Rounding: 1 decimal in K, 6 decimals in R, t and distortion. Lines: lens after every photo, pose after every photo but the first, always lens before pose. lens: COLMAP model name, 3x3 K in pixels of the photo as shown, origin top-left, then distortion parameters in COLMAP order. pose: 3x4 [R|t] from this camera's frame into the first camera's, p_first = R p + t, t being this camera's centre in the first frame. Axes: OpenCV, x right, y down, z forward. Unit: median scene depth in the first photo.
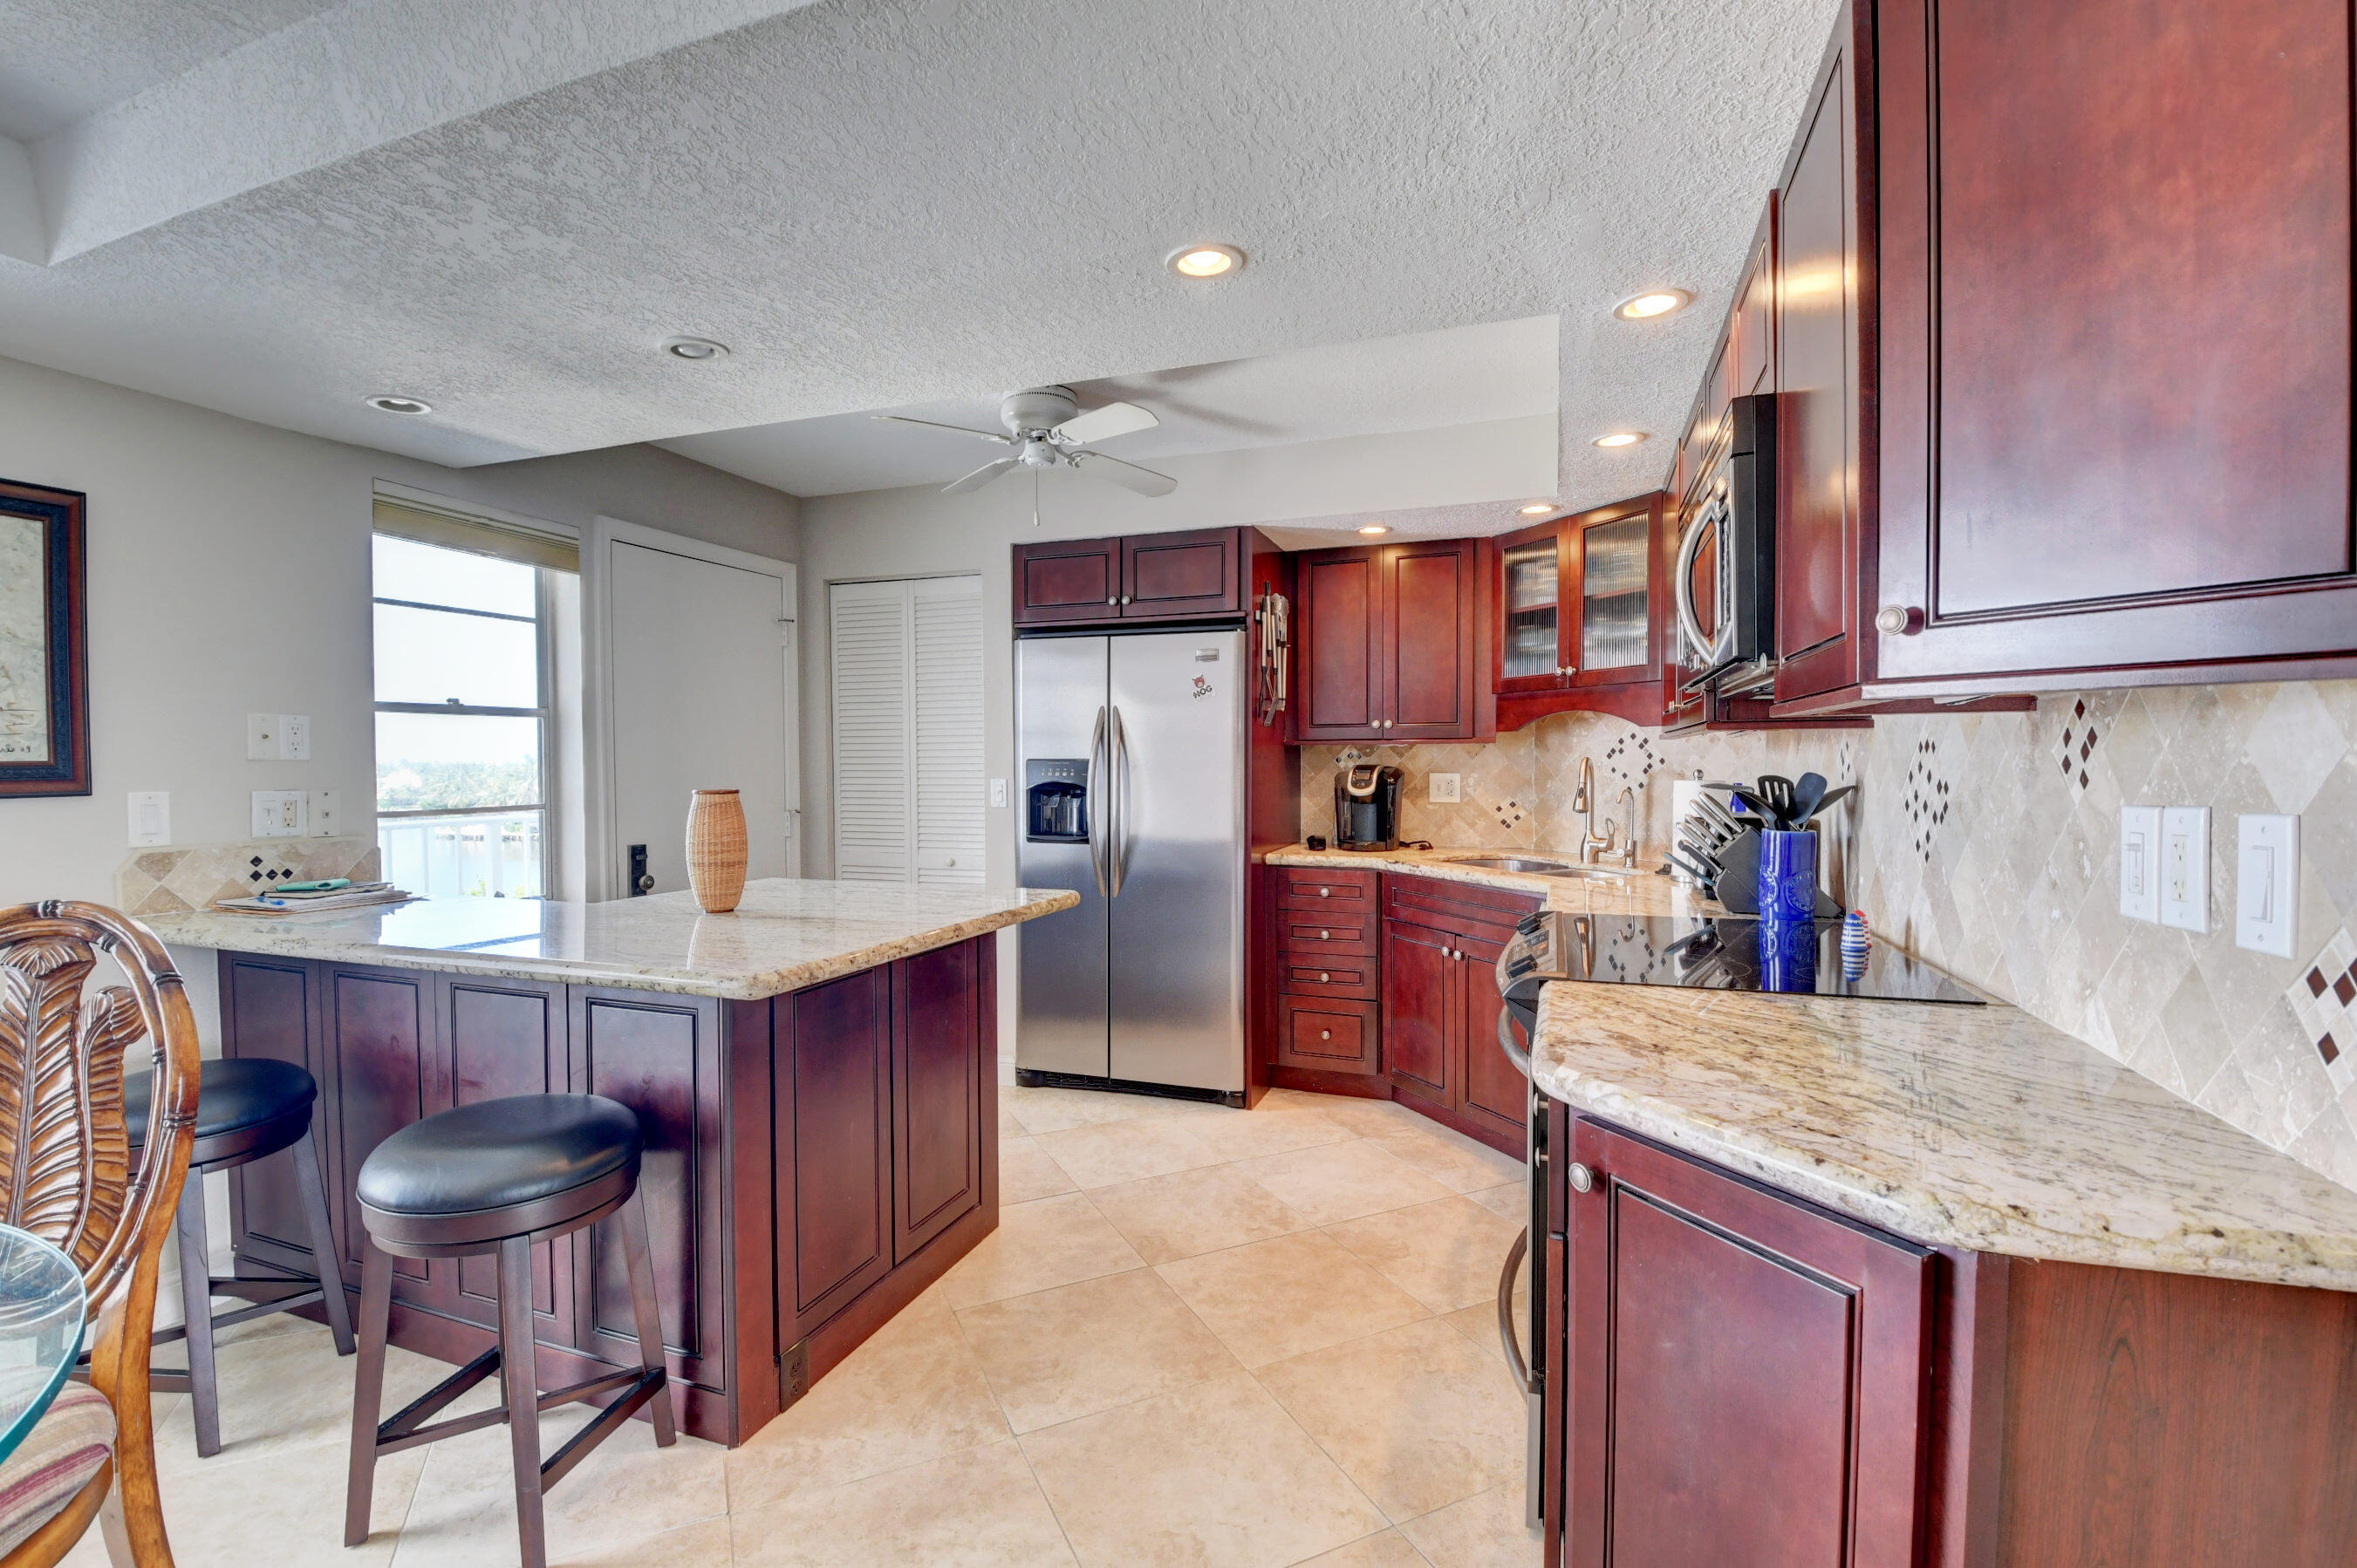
lens RADIAL K [[1032.0, 0, 1175.6], [0, 1032.0, 783.9], [0, 0, 1]] dist [0.001823, -0.018279]
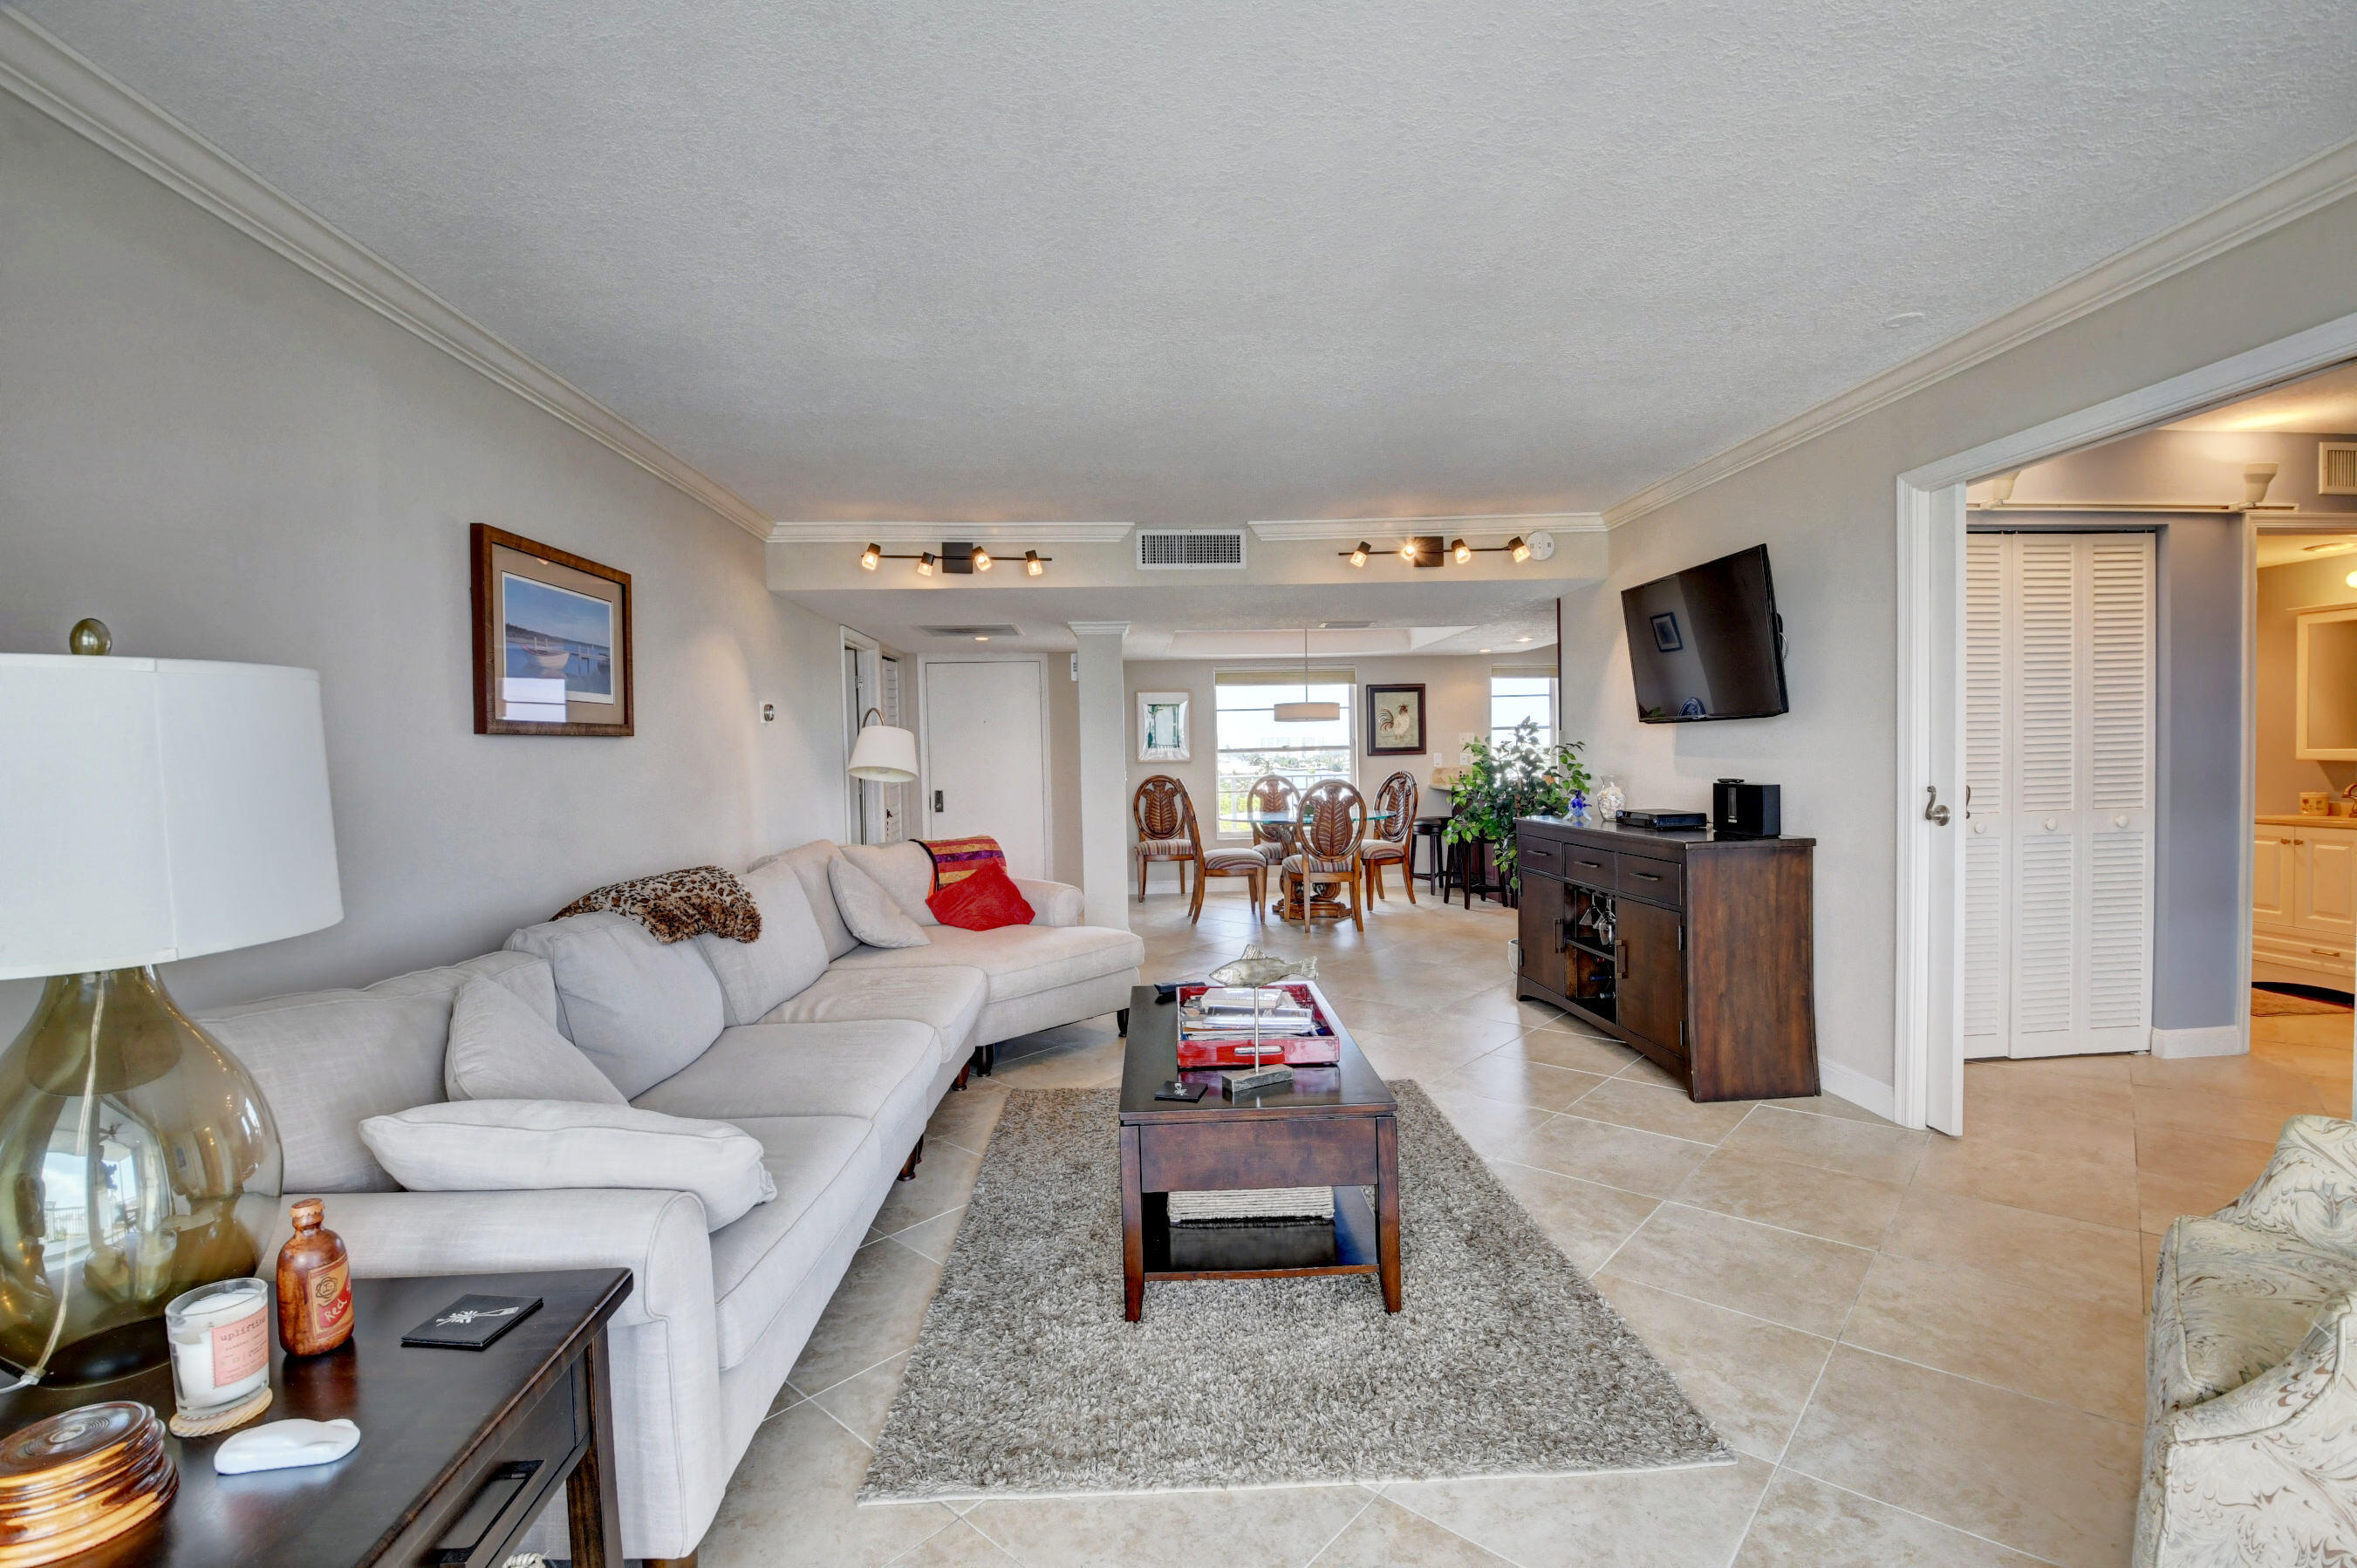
lens RADIAL K [[1027.6, 0, 1169.8], [0, 1027.6, 792.5], [0, 0, 1]] dist [0.000628, -0.019746]
pose [[0.379868, 0.030709, -0.924531, 1.476587], [-0.001422, 0.999467, 0.032614, 0.018766], [0.925039, -0.011075, 0.379710, -0.964087]]
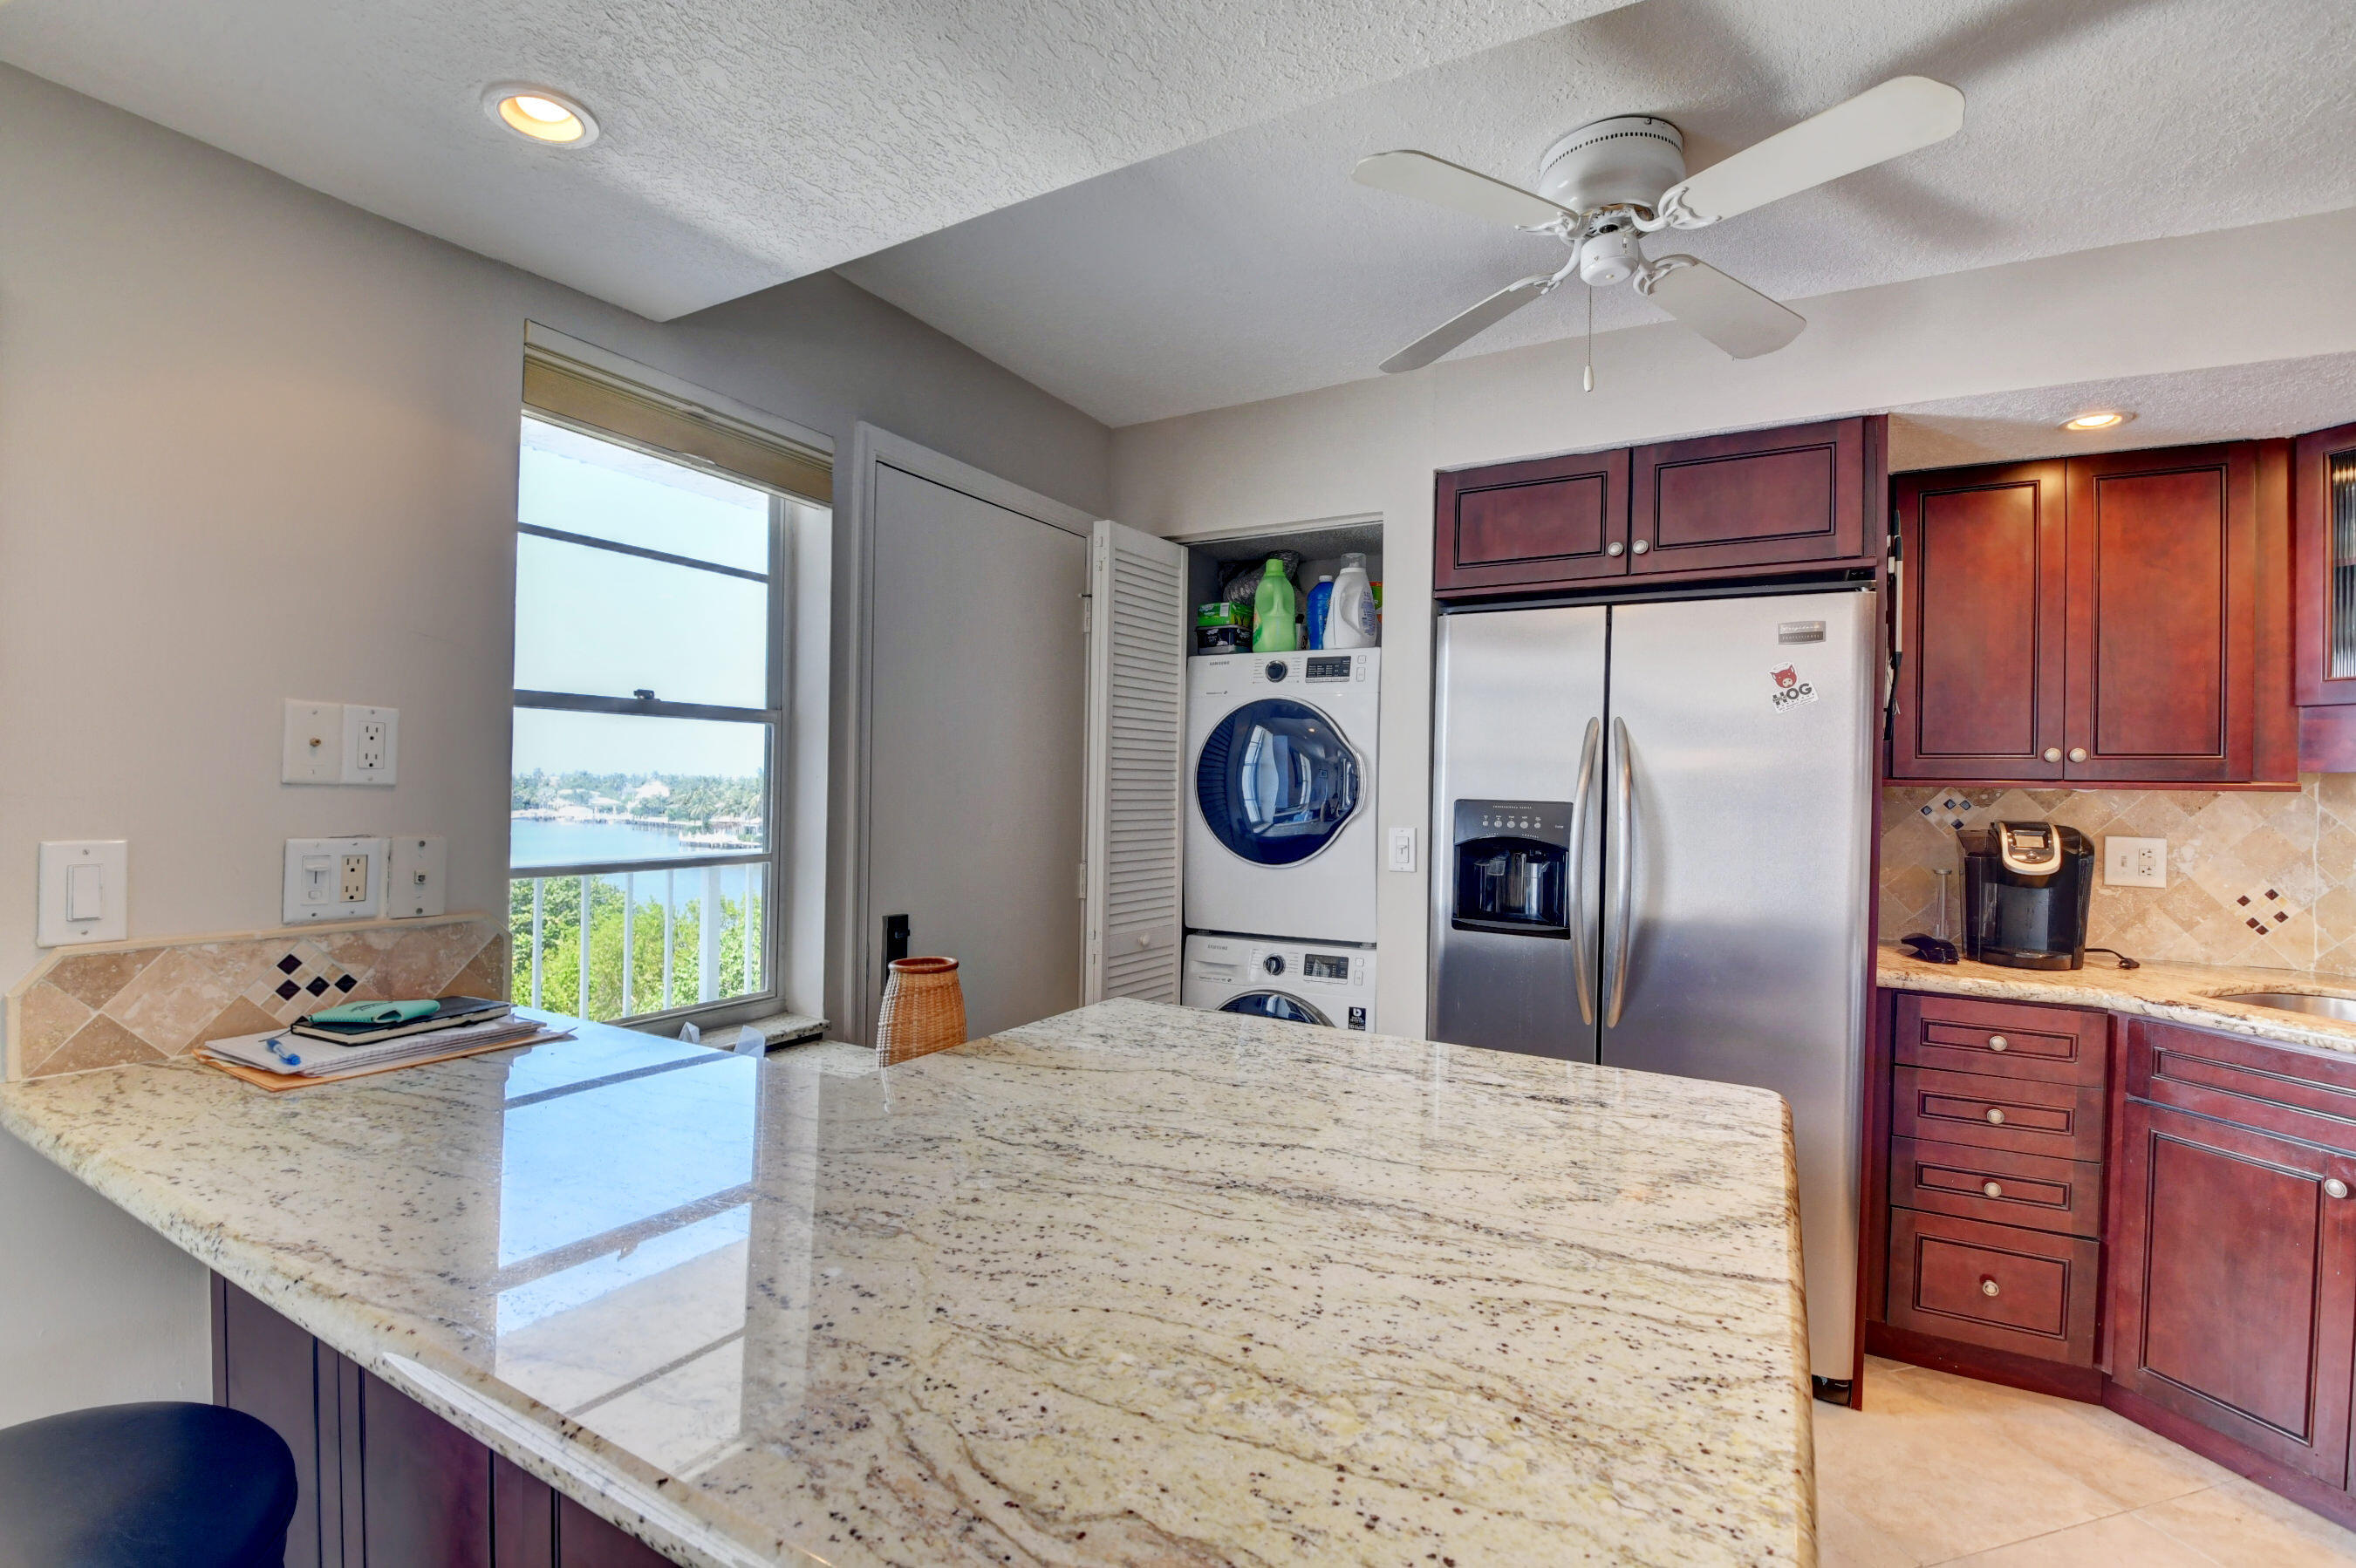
lens RADIAL K [[1031.1, 0, 1169.4], [0, 1031.1, 784.6], [0, 0, 1]] dist [-0.000438, -0.018471]
pose [[0.983041, 0.022038, -0.182058, -0.215468], [-0.026384, 0.999421, -0.021485, -0.015579], [0.181479, 0.025924, 0.983053, 0.354239]]
